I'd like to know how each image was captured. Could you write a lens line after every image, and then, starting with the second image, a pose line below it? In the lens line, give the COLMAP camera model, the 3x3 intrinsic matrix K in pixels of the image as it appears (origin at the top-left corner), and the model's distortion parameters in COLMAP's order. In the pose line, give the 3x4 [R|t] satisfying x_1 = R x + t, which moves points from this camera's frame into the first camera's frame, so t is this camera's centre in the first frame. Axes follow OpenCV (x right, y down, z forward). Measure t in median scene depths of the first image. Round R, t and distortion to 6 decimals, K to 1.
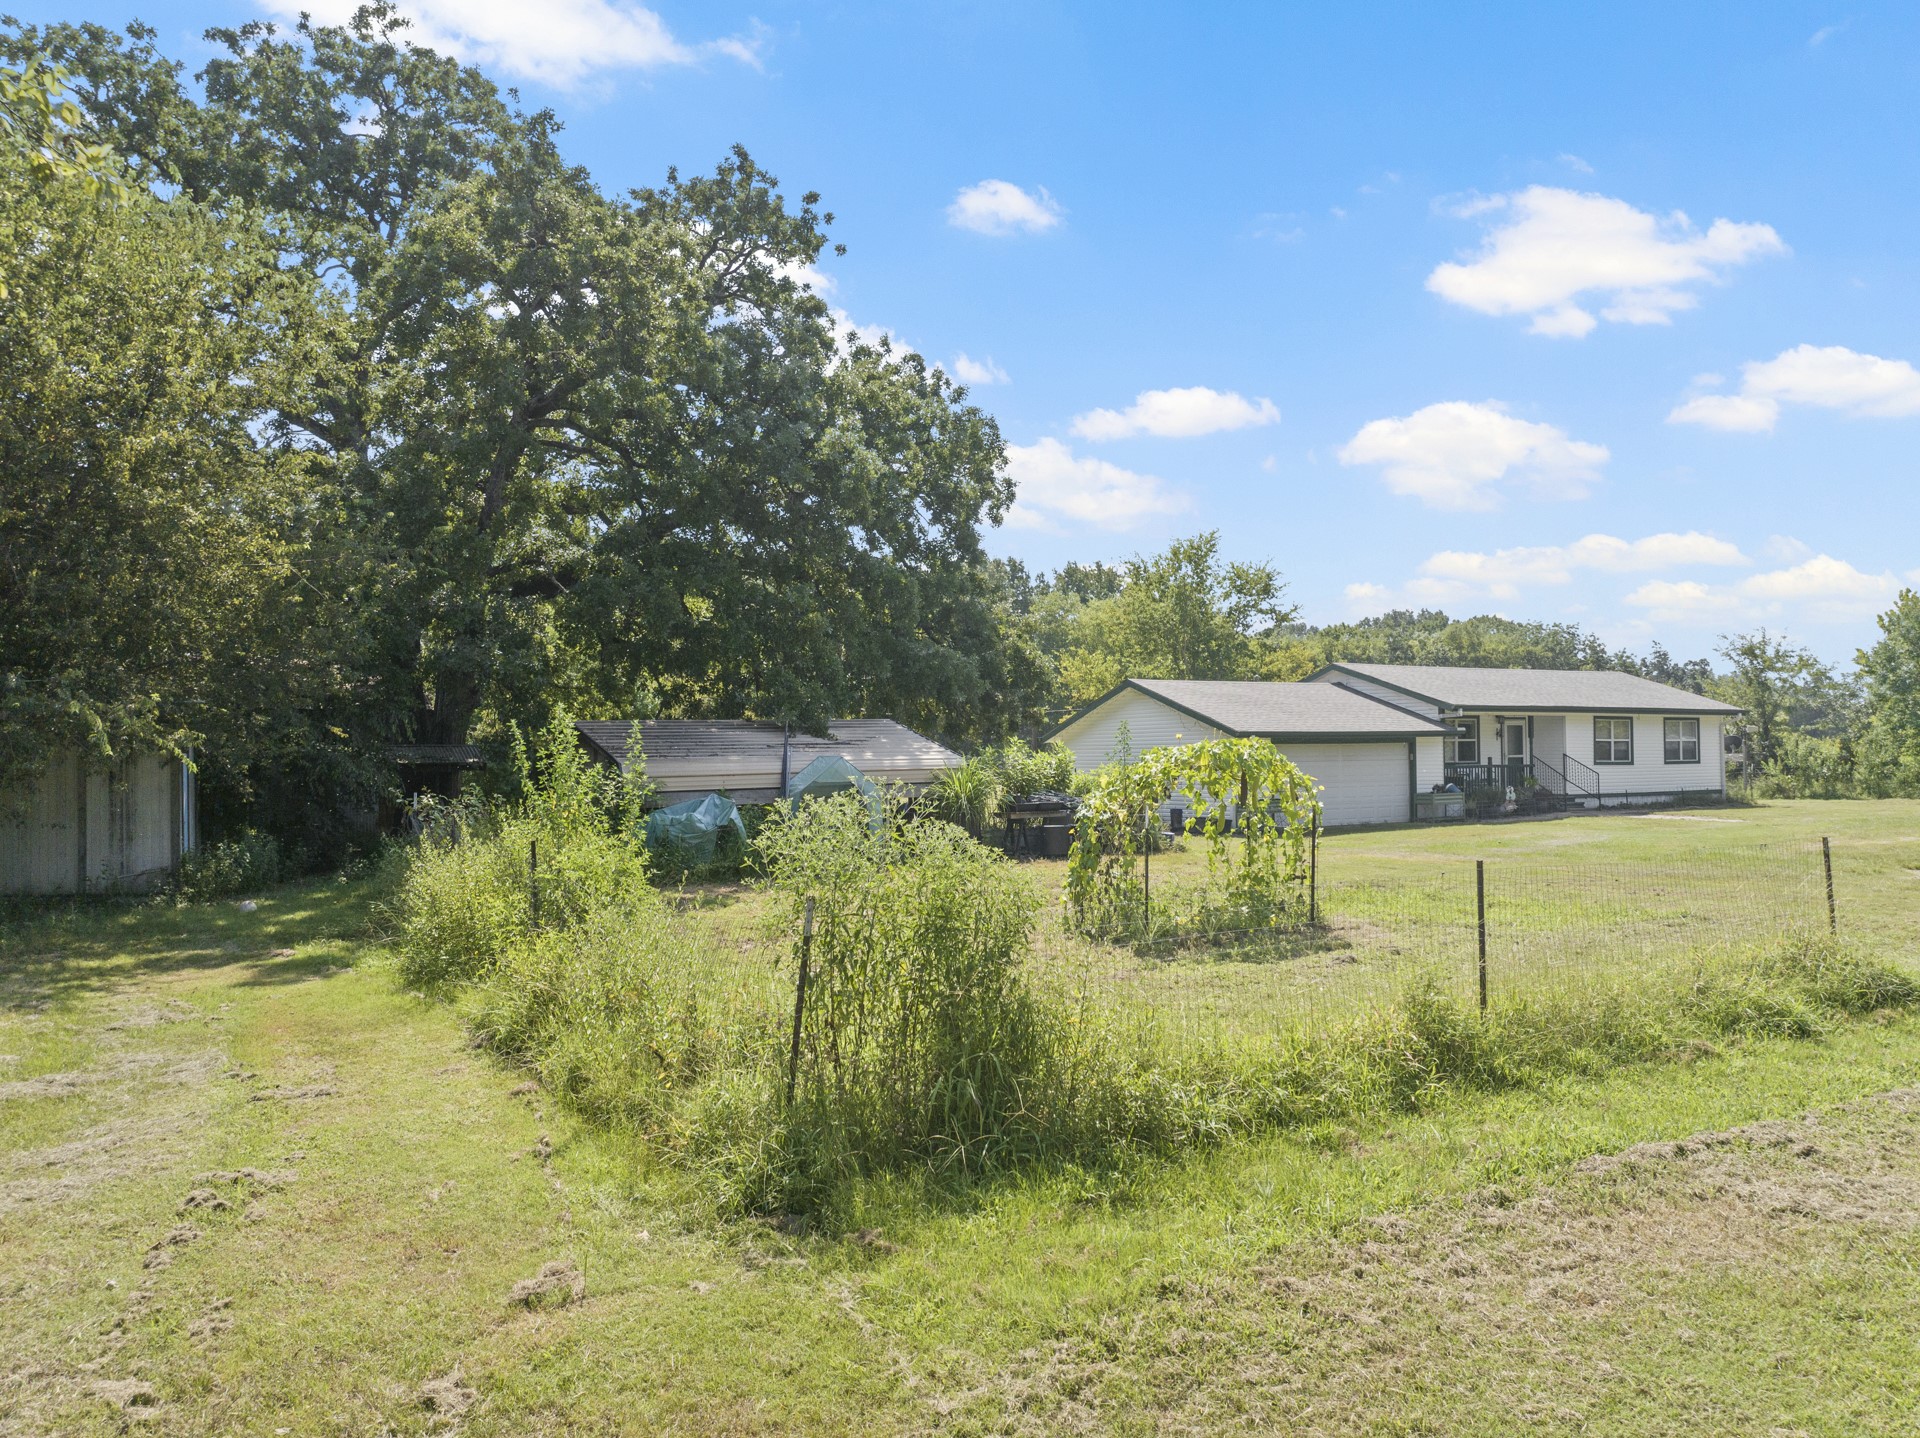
lens RADIAL K [[1350.6, 0, 960.0], [0, 1350.6, 719.0], [0, 0, 1]] dist [-0.035497, 0.002882]
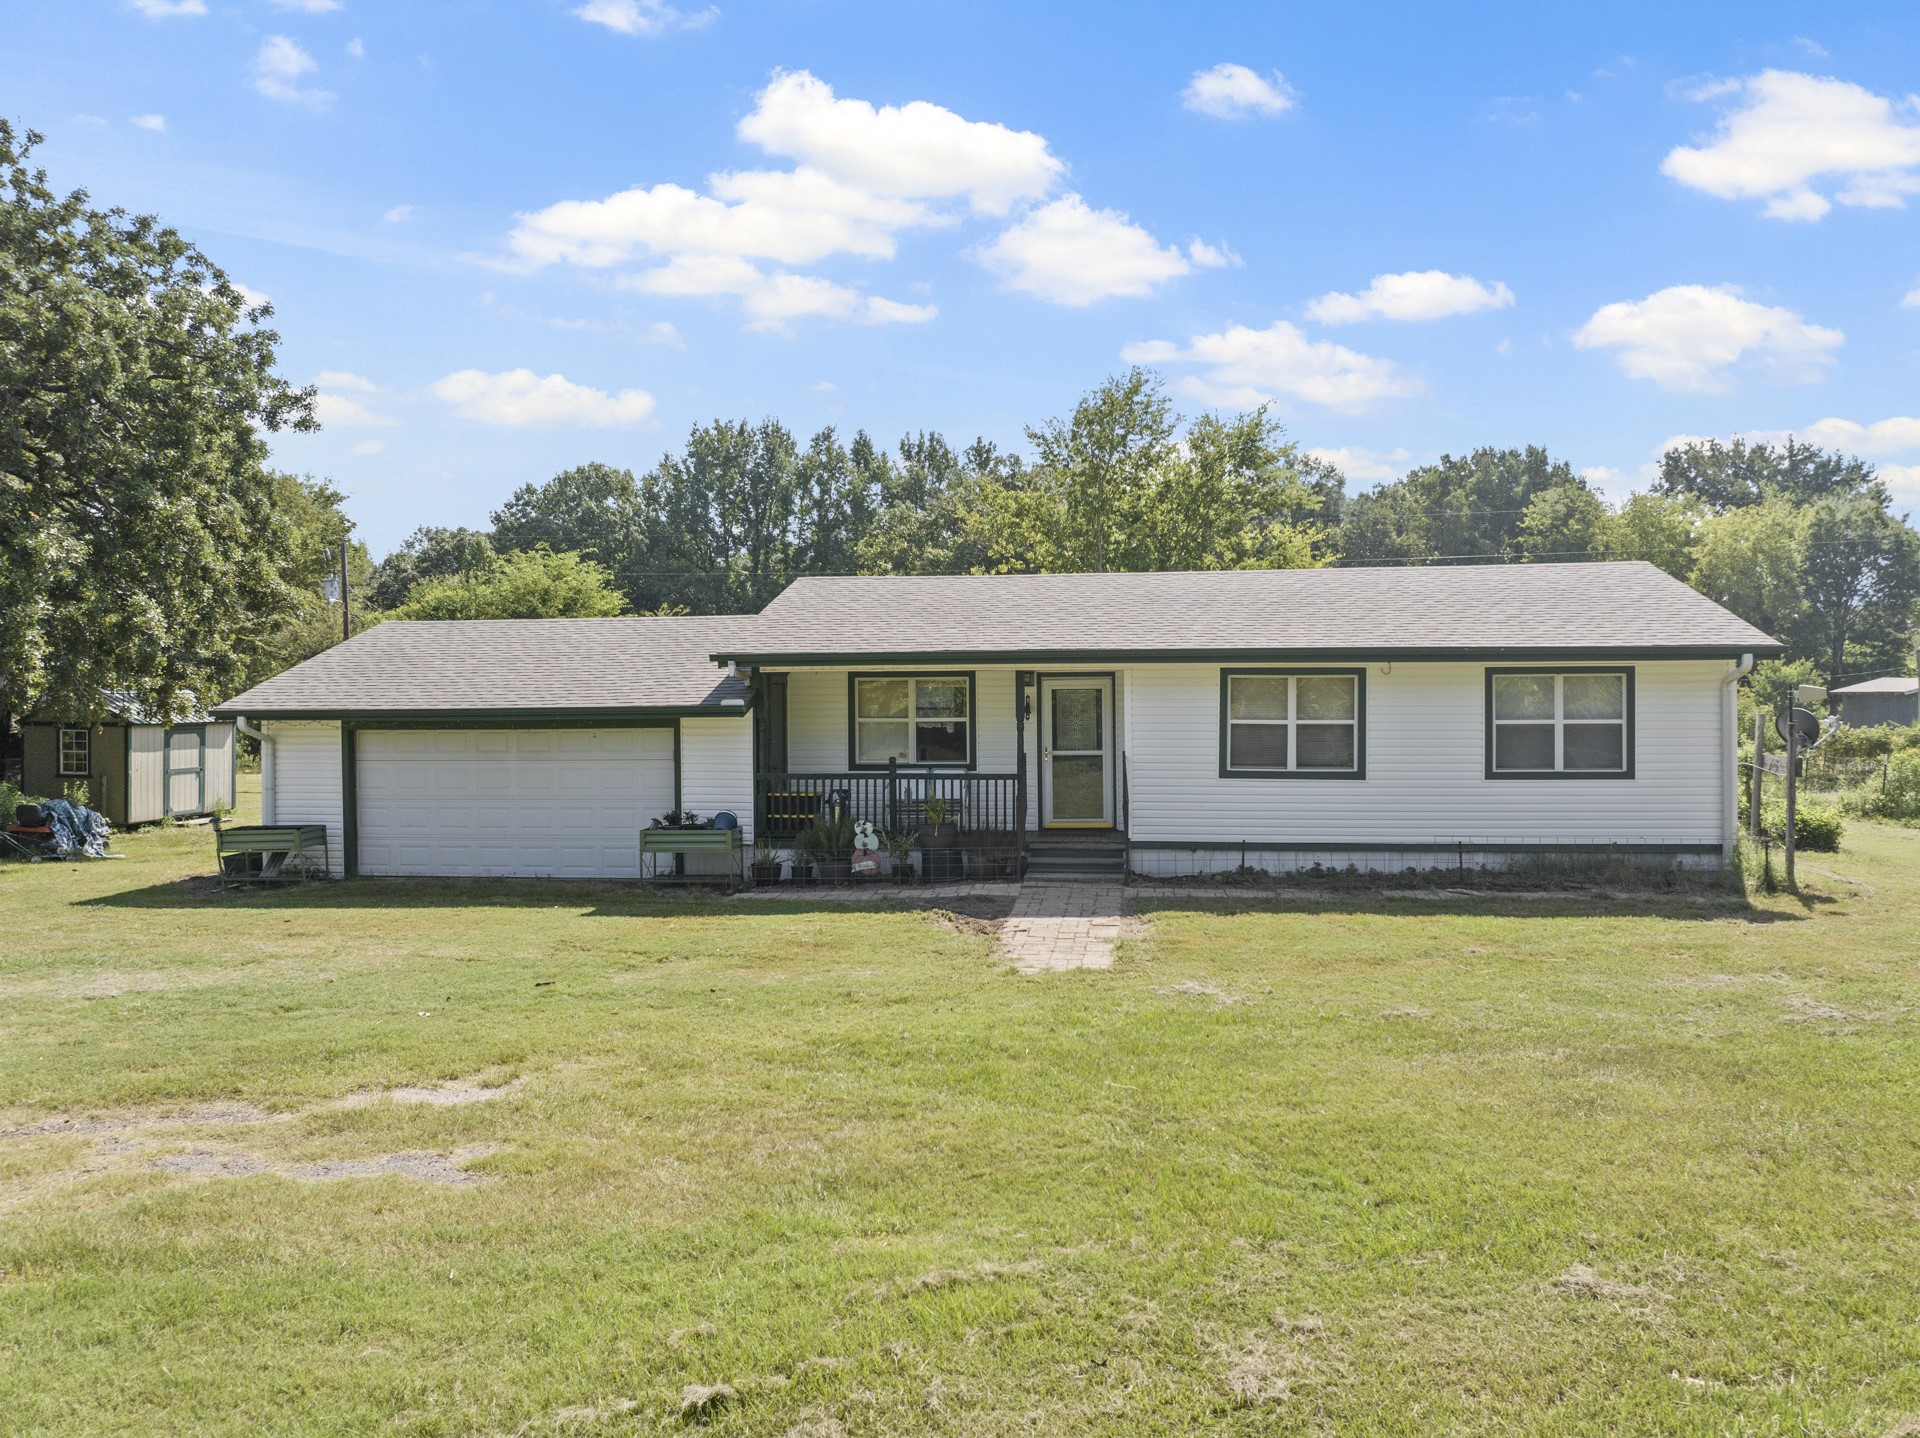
lens RADIAL K [[1350.6, 0, 960.0], [0, 1350.6, 719.0], [0, 0, 1]] dist [-0.035497, 0.002882]
pose [[0.813852, 0.010496, -0.580978, 0.663992], [0.014430, 0.999163, 0.038265, -0.004055], [0.580894, -0.039526, 0.813019, 0.580570]]
